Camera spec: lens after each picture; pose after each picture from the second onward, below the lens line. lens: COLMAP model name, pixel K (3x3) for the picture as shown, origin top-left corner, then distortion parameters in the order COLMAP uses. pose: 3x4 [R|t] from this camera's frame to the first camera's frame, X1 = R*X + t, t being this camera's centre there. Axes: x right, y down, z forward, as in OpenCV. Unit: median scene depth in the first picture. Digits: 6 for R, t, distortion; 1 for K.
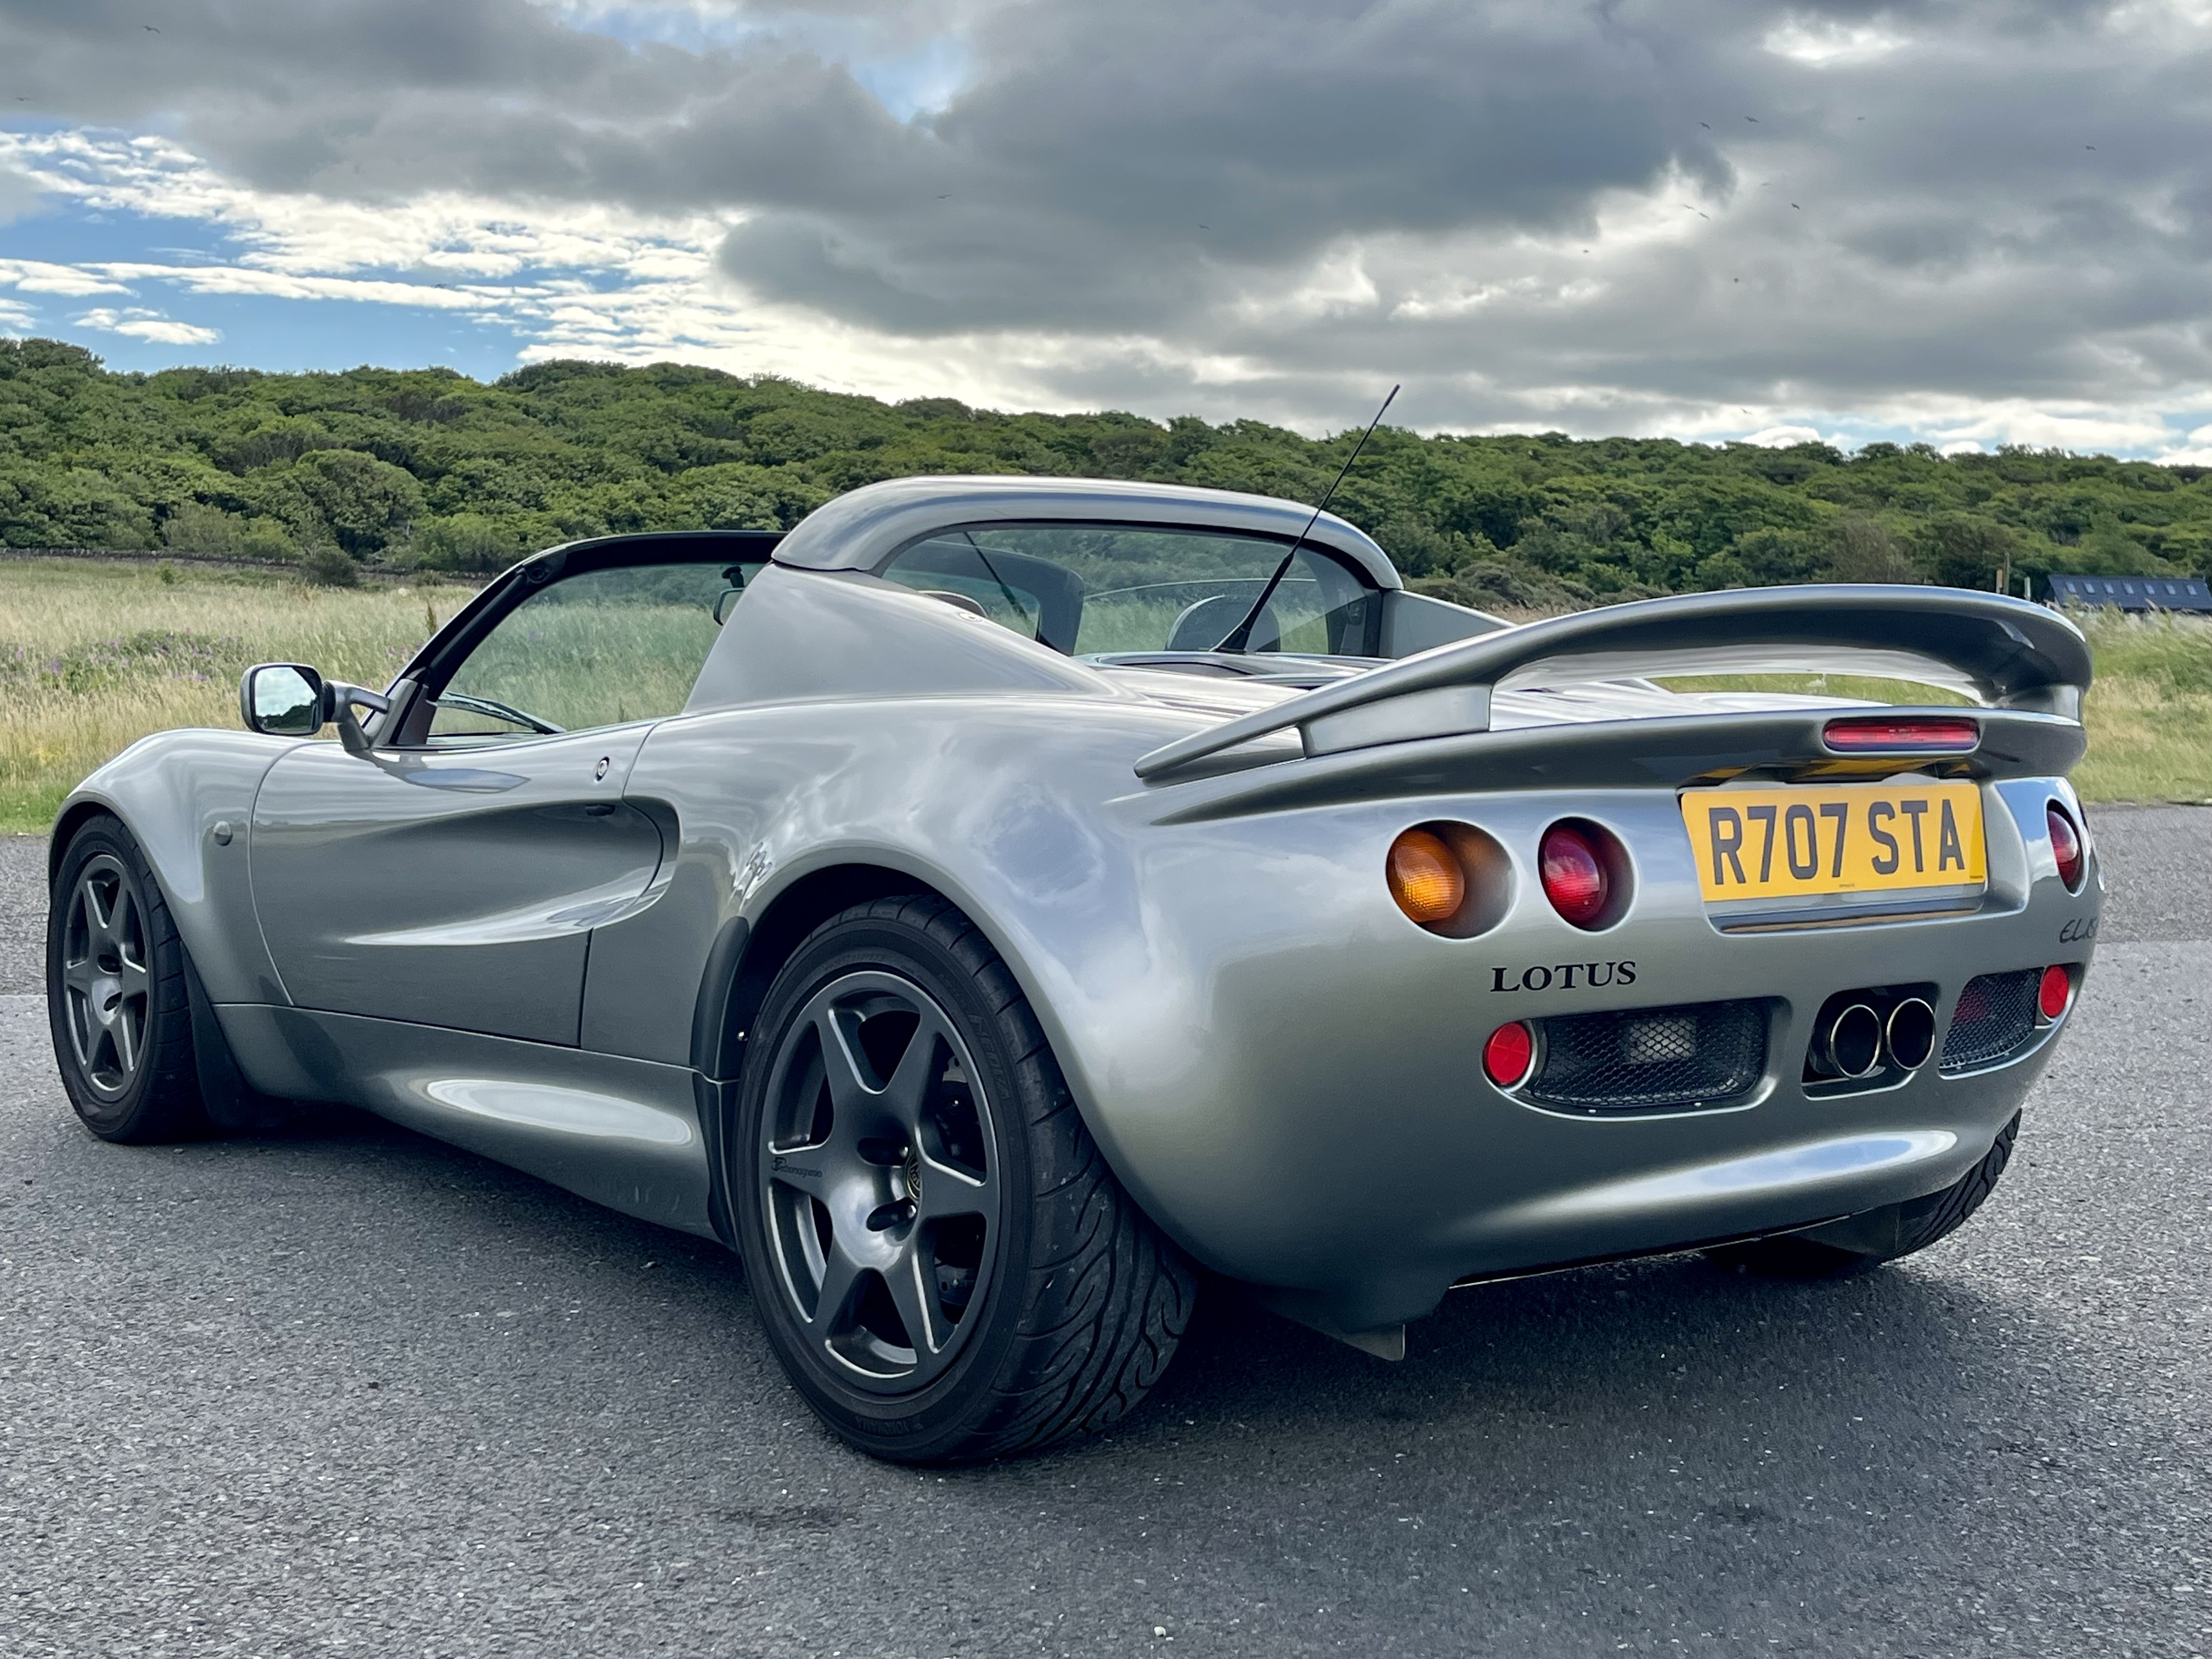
lens RADIAL K [[2725.2, 0, 1102.4], [0, 2725.2, 839.2], [0, 0, 1]] dist [0.041869, 0.000000]
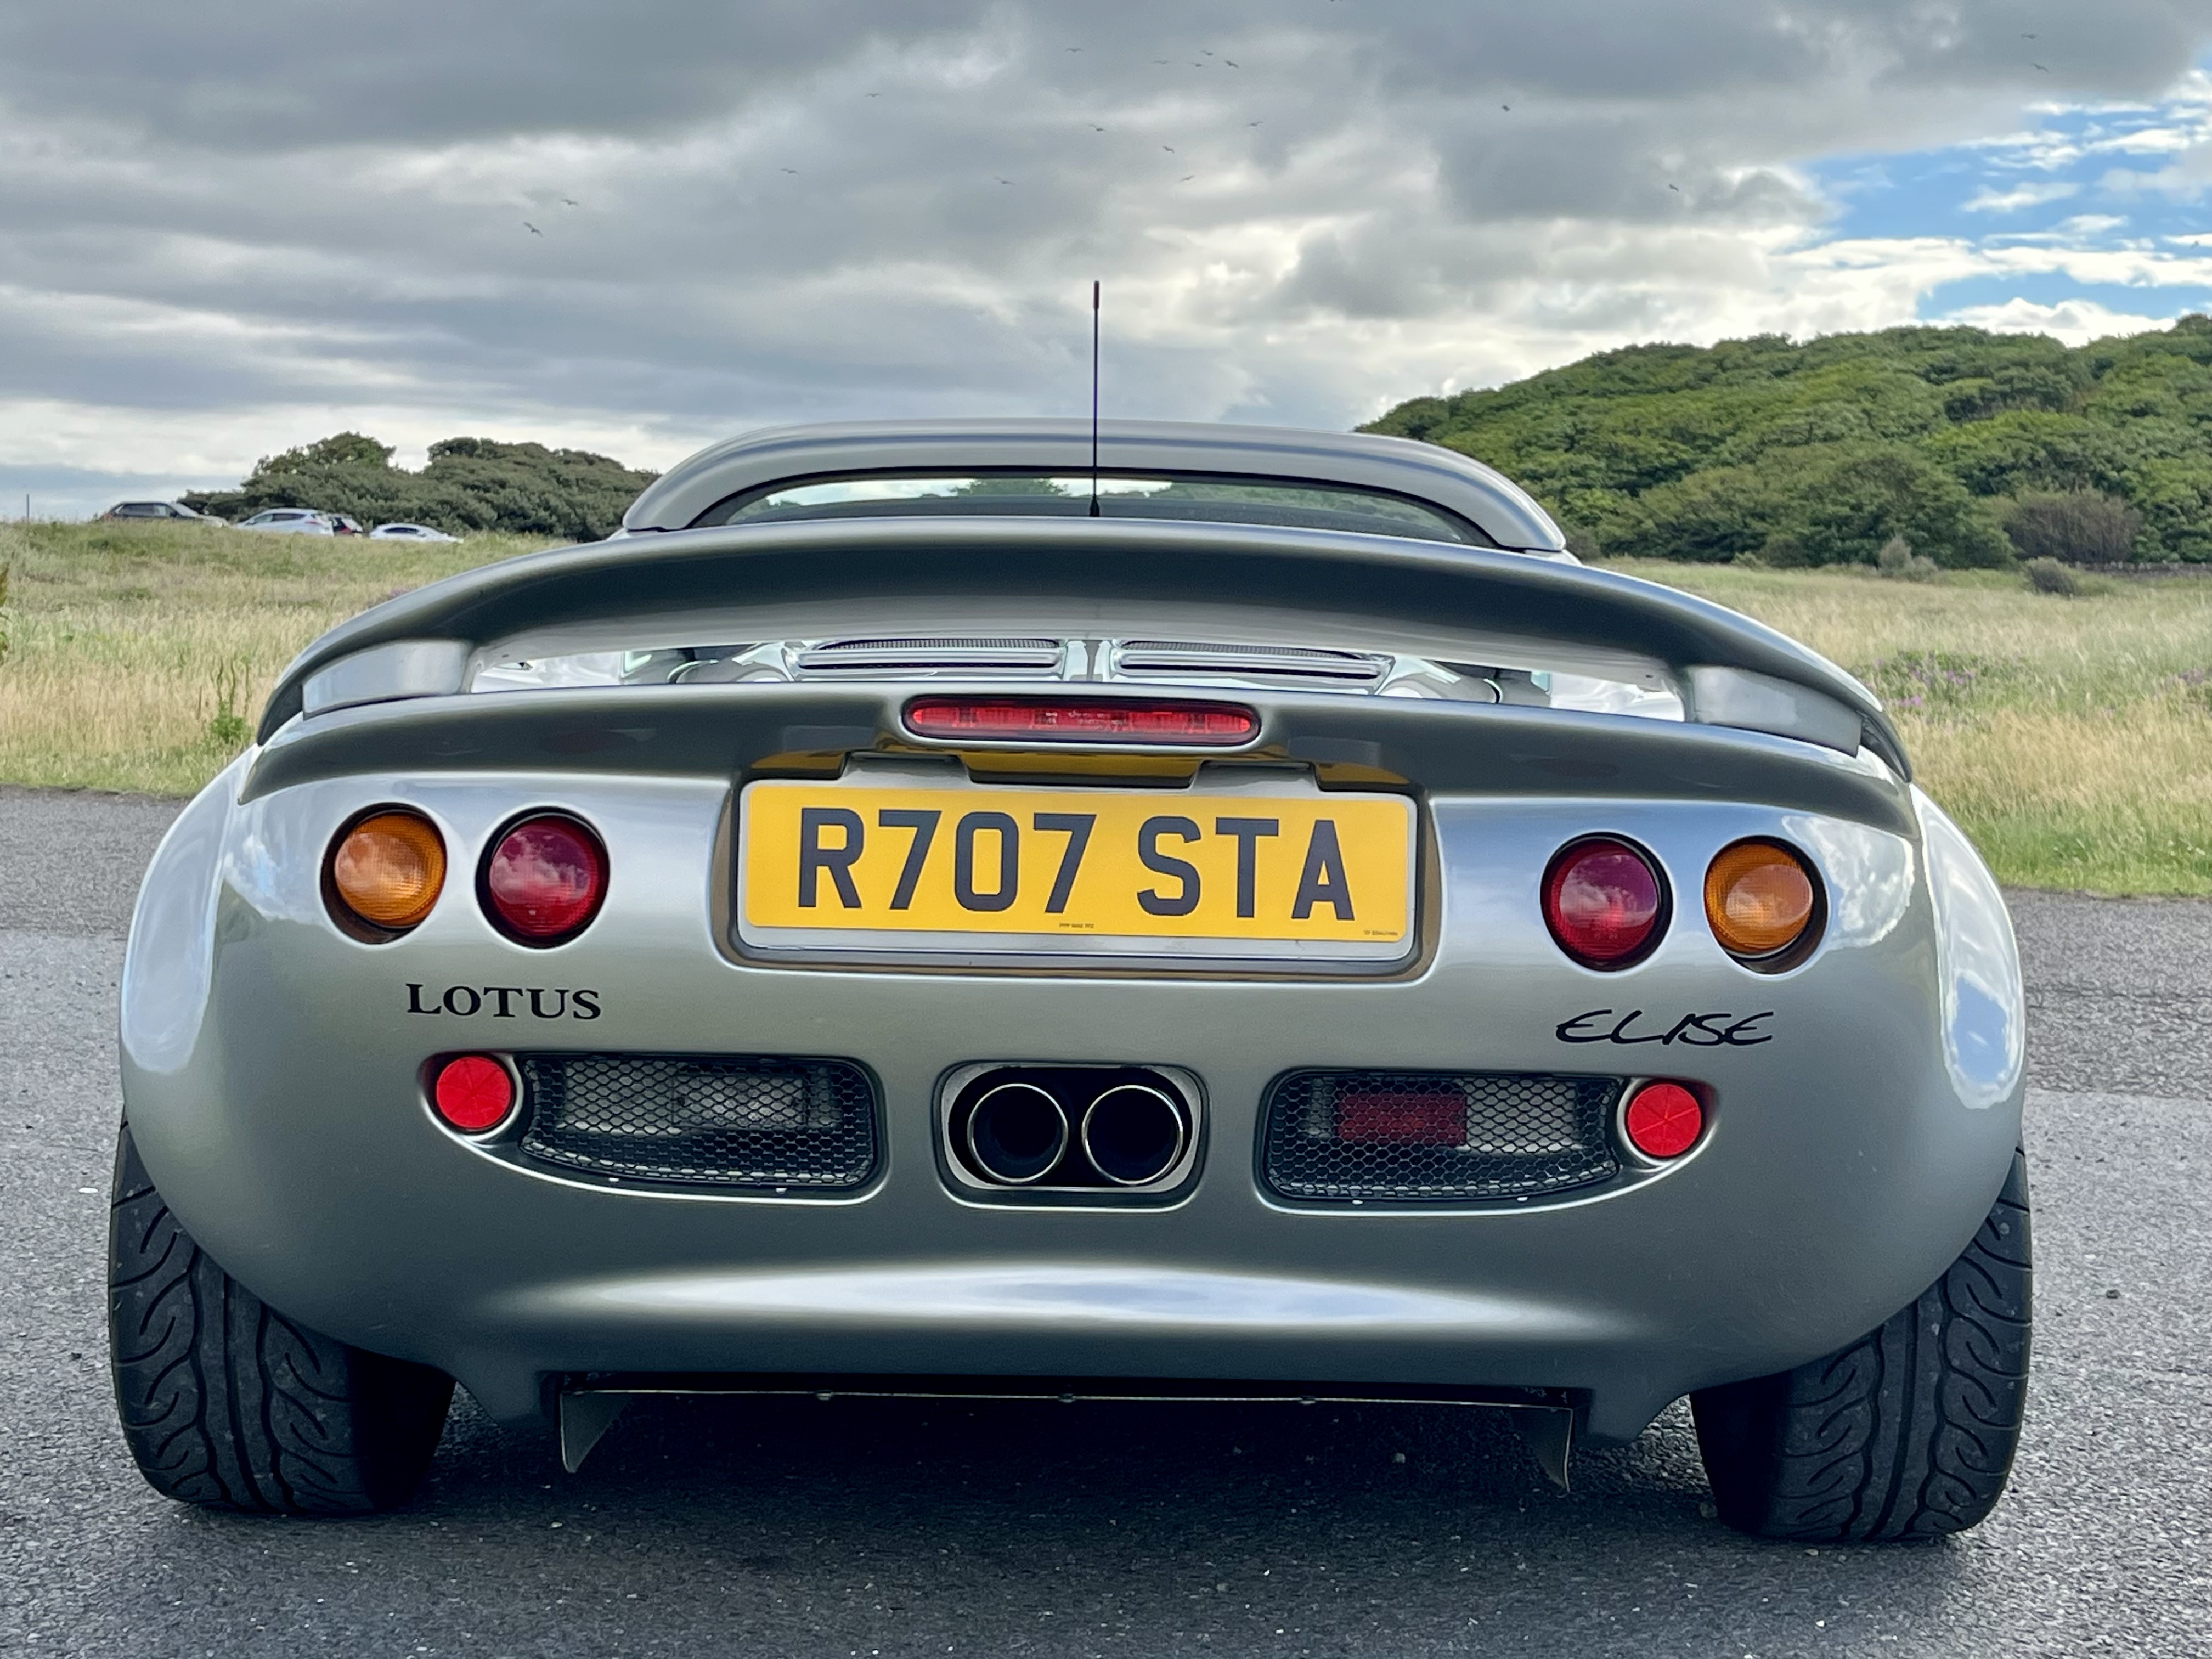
lens RADIAL K [[3381.1, 0, 1112.0], [0, 3381.1, 823.8], [0, 0, 1]] dist [0.134710, 0.000000]
pose [[0.814102, 0.051396, -0.578443, 0.837665], [-0.055748, 0.998392, 0.010248, -0.021202], [0.578040, 0.023904, 0.815658, 0.266737]]
